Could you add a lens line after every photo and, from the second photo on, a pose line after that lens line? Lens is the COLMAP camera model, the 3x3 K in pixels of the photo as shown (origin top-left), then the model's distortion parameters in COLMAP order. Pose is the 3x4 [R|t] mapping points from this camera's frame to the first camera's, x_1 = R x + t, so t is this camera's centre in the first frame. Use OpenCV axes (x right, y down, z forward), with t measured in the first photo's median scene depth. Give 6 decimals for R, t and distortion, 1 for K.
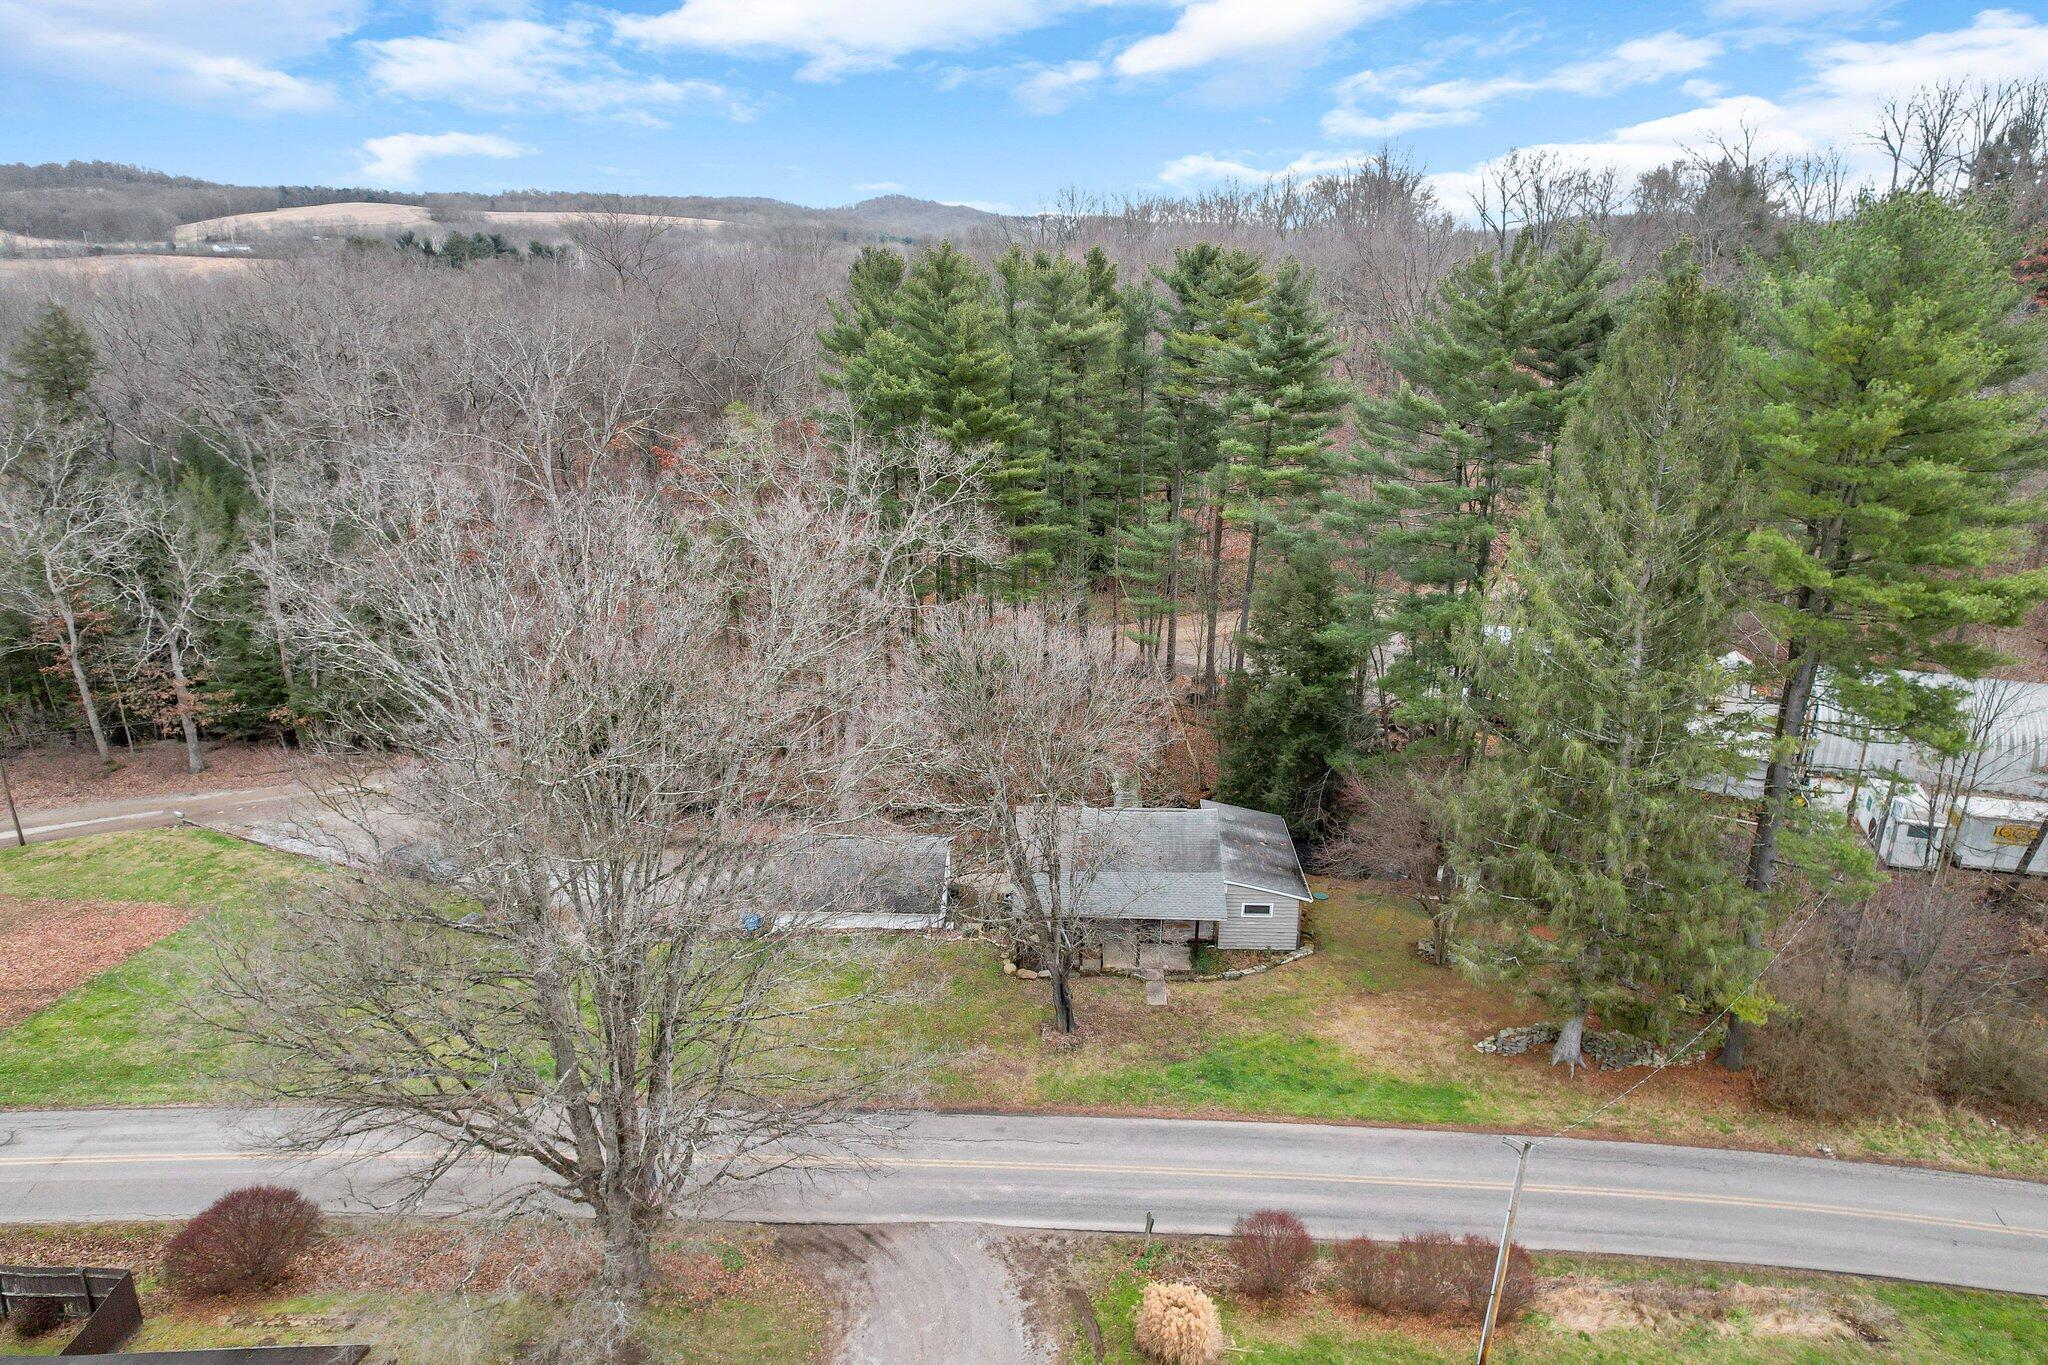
lens RADIAL K [[1308.4, 0, 1030.6], [0, 1308.4, 678.8], [0, 0, 1]] dist [-0.037457, 0.015421]
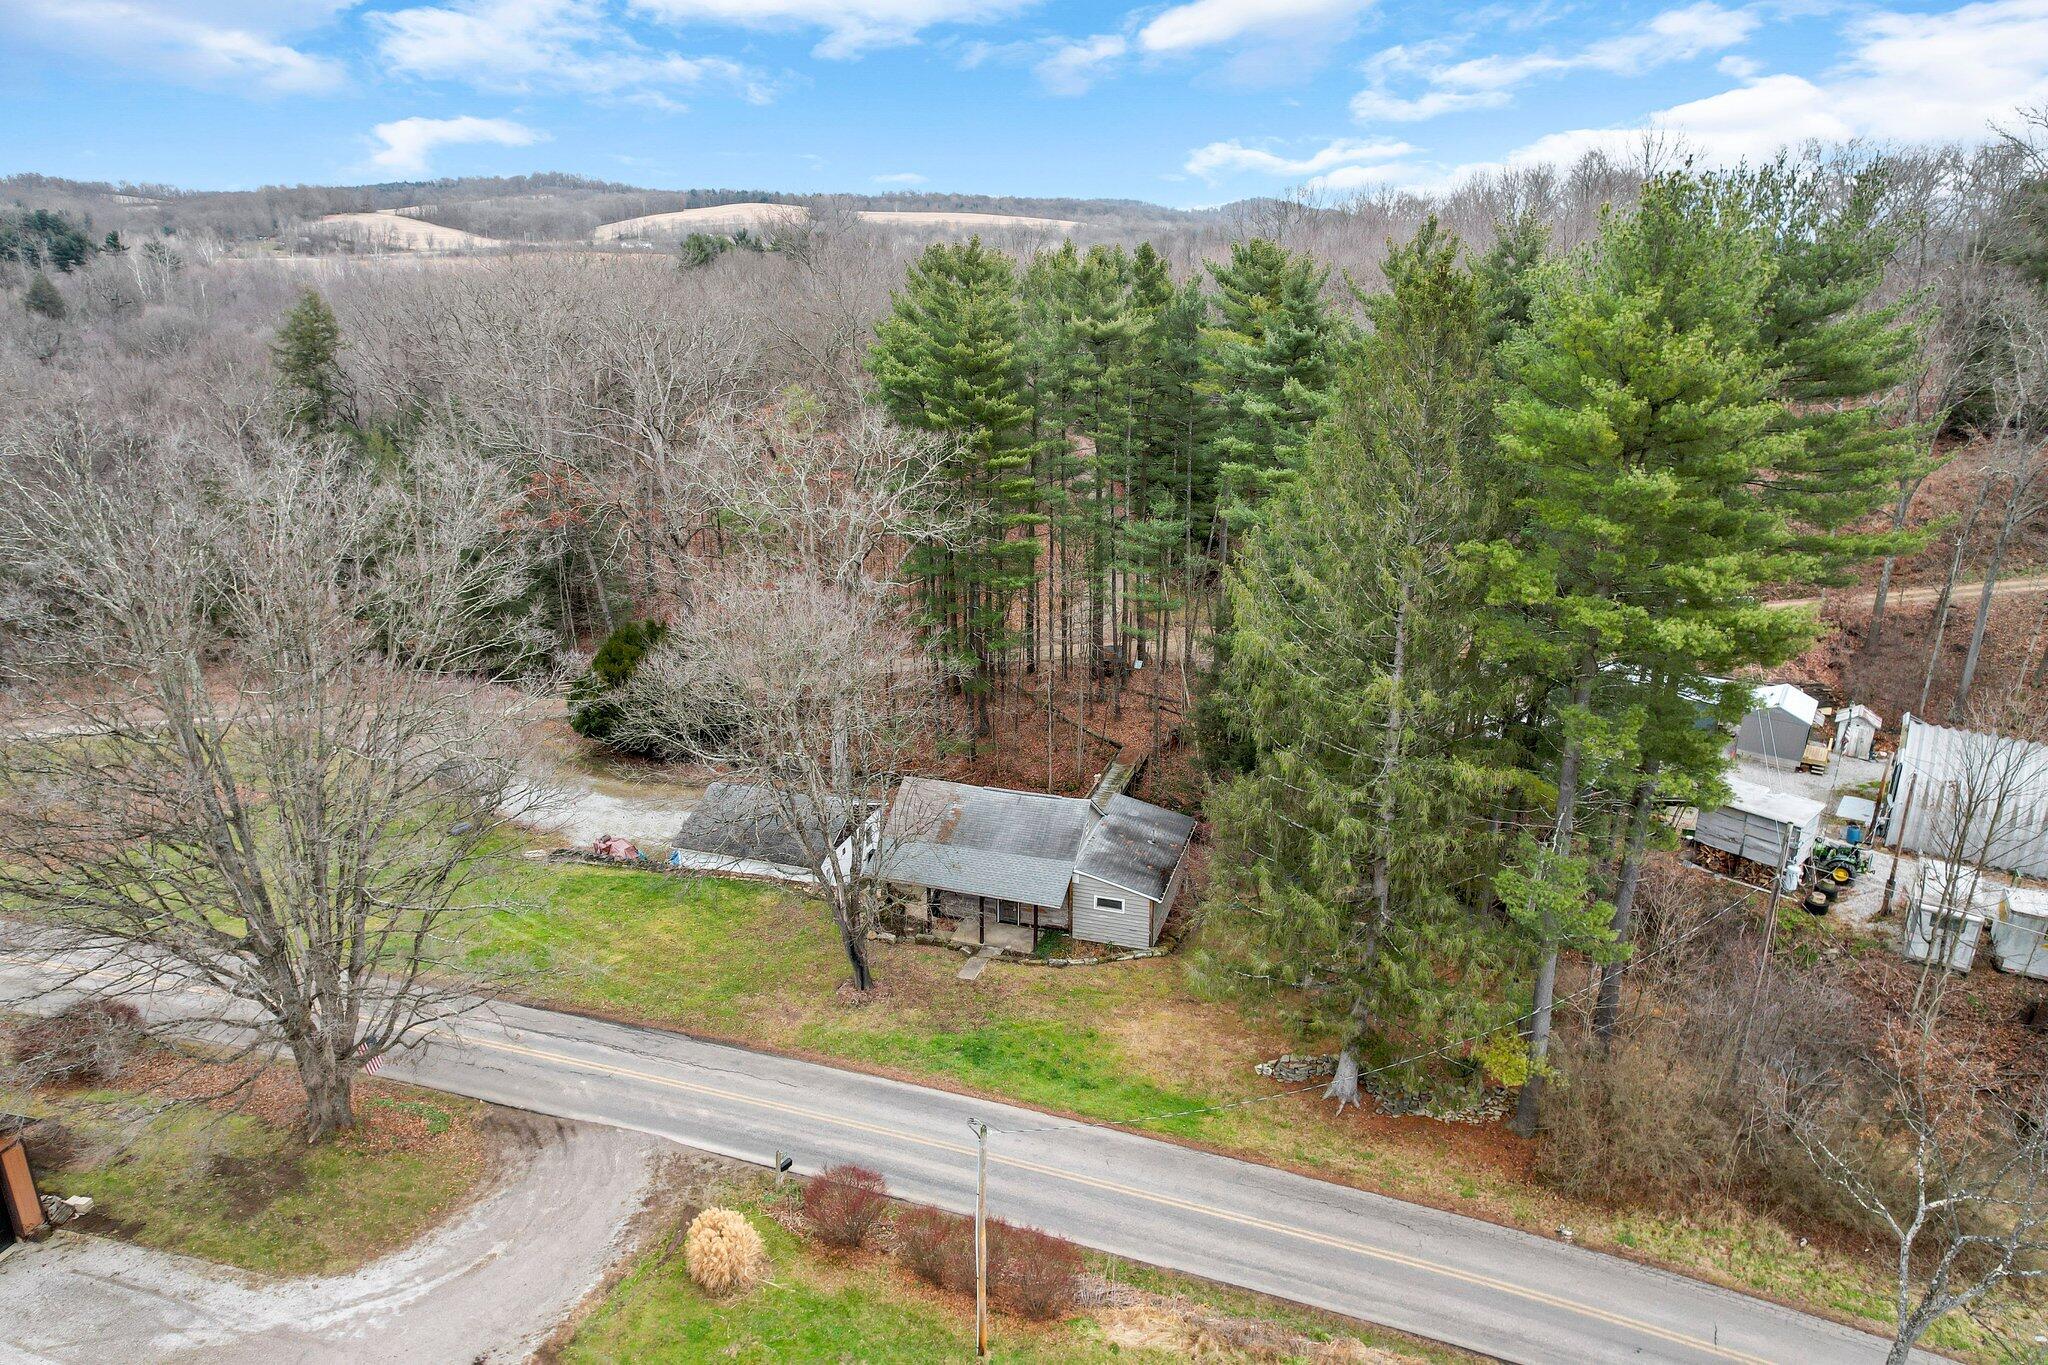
lens RADIAL K [[1308.4, 0, 1035.5], [0, 1308.4, 688.2], [0, 0, 1]] dist [-0.037457, 0.015421]
pose [[0.962037, 0.085529, -0.259171, 0.302146], [-0.083901, 0.996323, 0.017358, 0.000242], [0.259703, 0.005046, 0.965675, 0.018442]]
